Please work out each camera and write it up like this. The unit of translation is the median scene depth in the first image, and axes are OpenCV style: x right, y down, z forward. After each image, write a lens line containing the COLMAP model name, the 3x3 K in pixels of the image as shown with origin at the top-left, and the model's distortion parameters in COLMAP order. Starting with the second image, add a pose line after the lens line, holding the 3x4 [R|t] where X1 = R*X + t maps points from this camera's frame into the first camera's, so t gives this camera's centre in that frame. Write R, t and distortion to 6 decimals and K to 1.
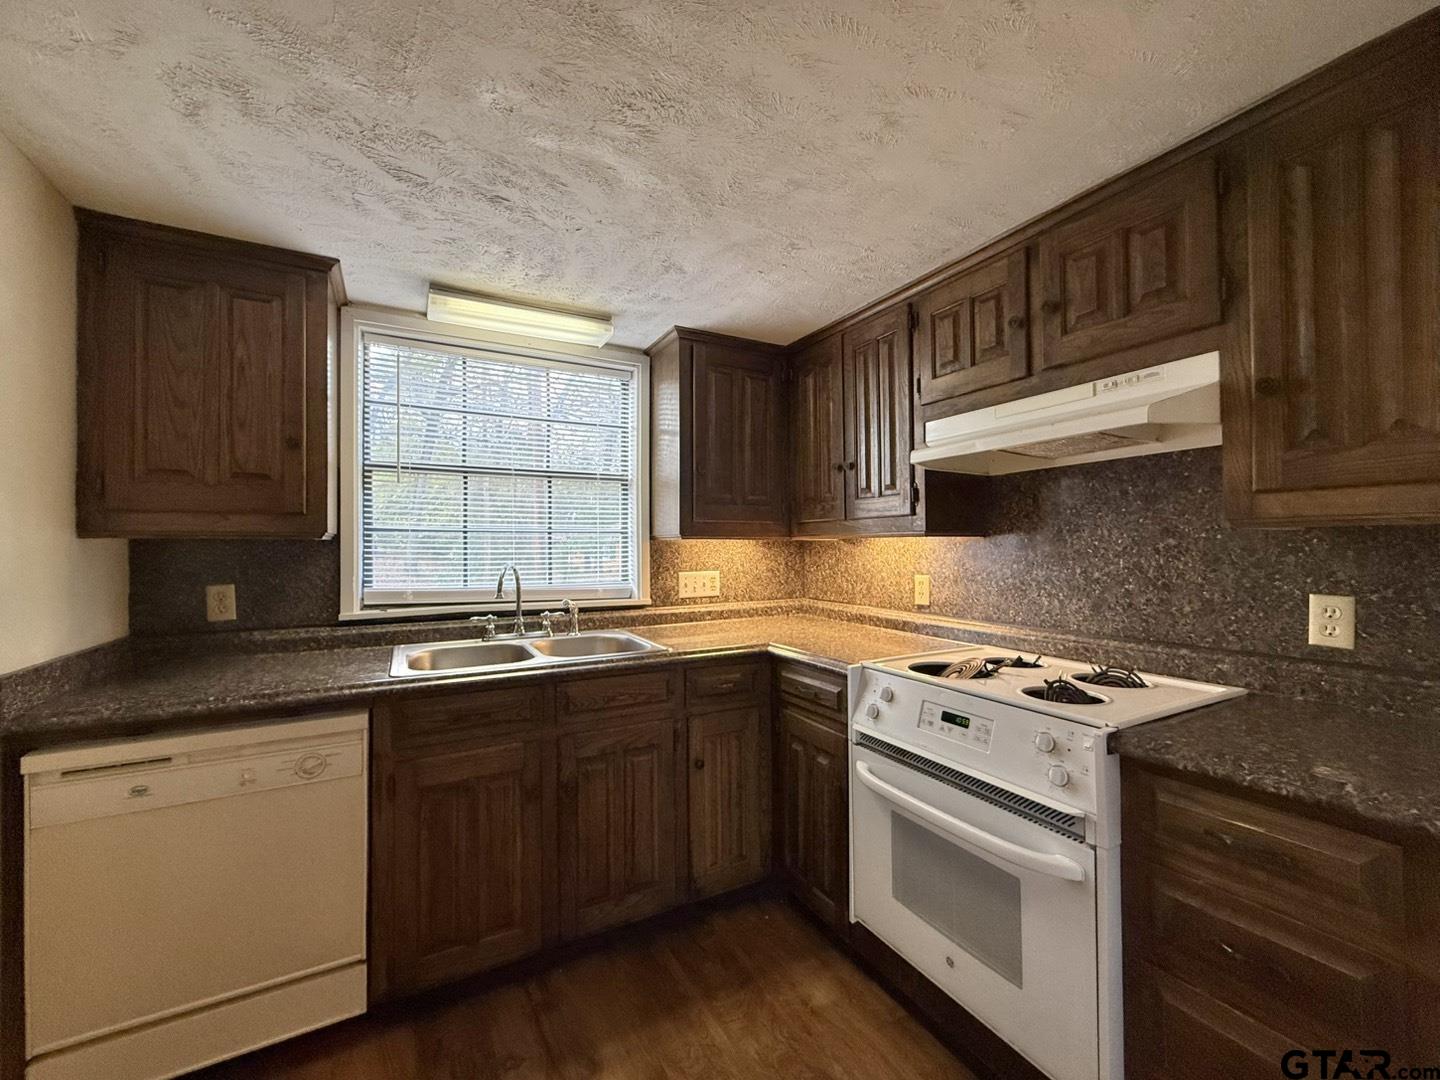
lens RADIAL K [[566.1, 0, 716.8], [0, 566.1, 539.8], [0, 0, 1]] dist [-0.001422, -0.000141]
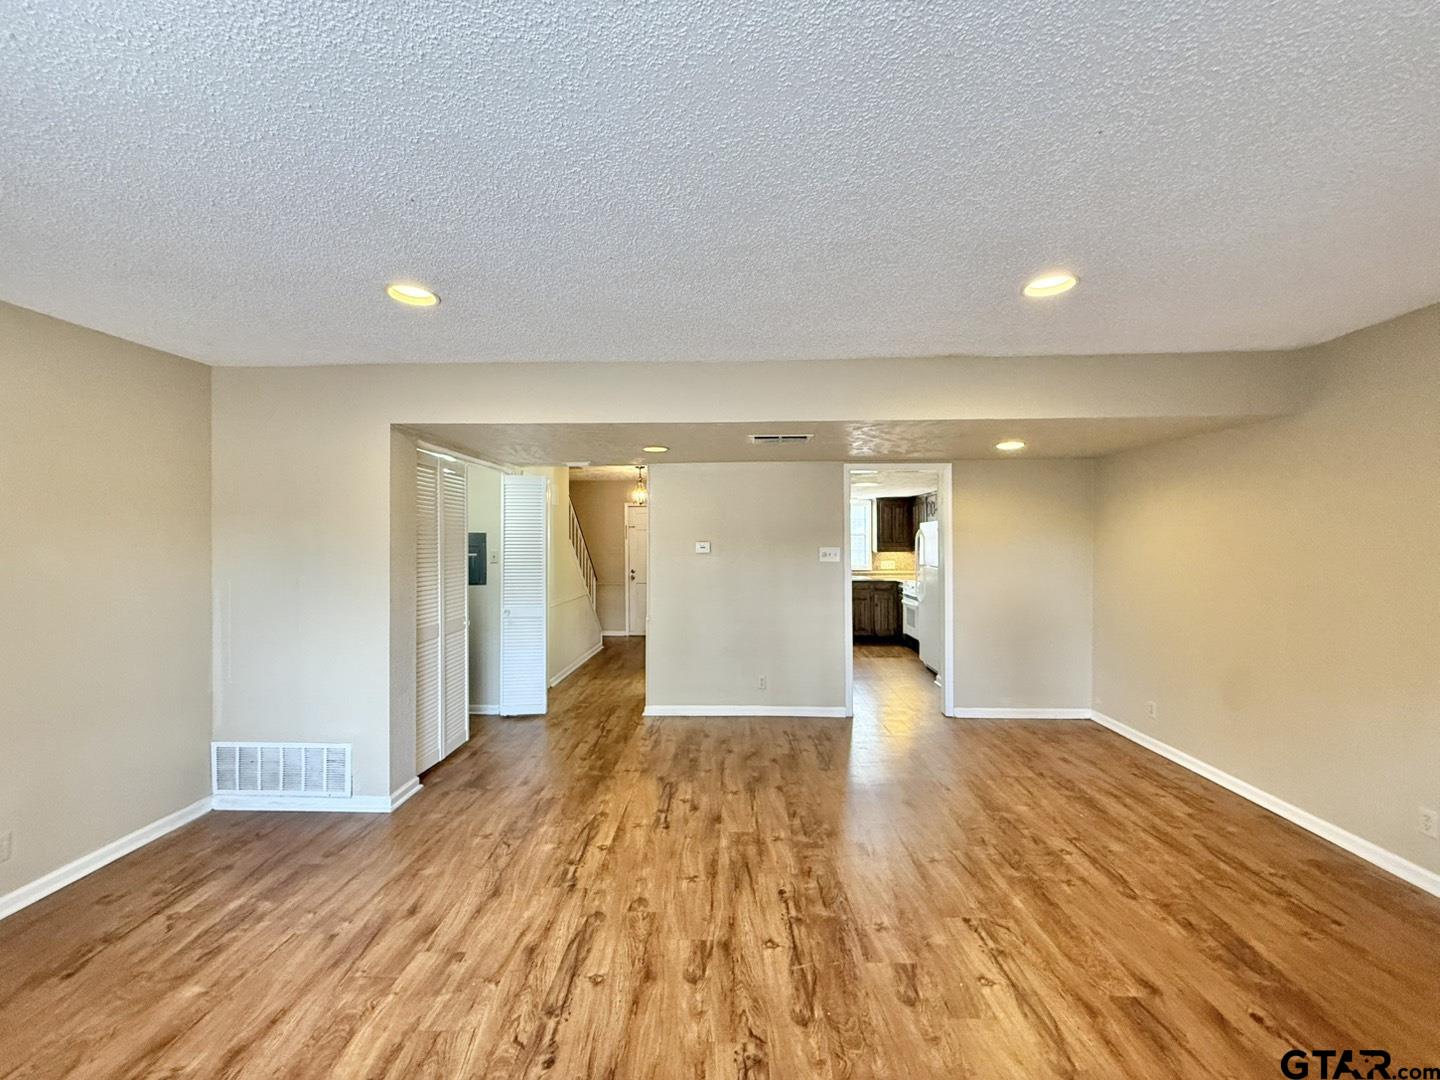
lens RADIAL K [[566.1, 0, 719.8], [0, 566.1, 544.0], [0, 0, 1]] dist [-0.001422, -0.000141]
pose [[0.860547, -0.003991, -0.509356, 1.007909], [0.005283, 0.999985, 0.001089, -0.072164], [0.509344, -0.003628, 0.860555, -2.948141]]
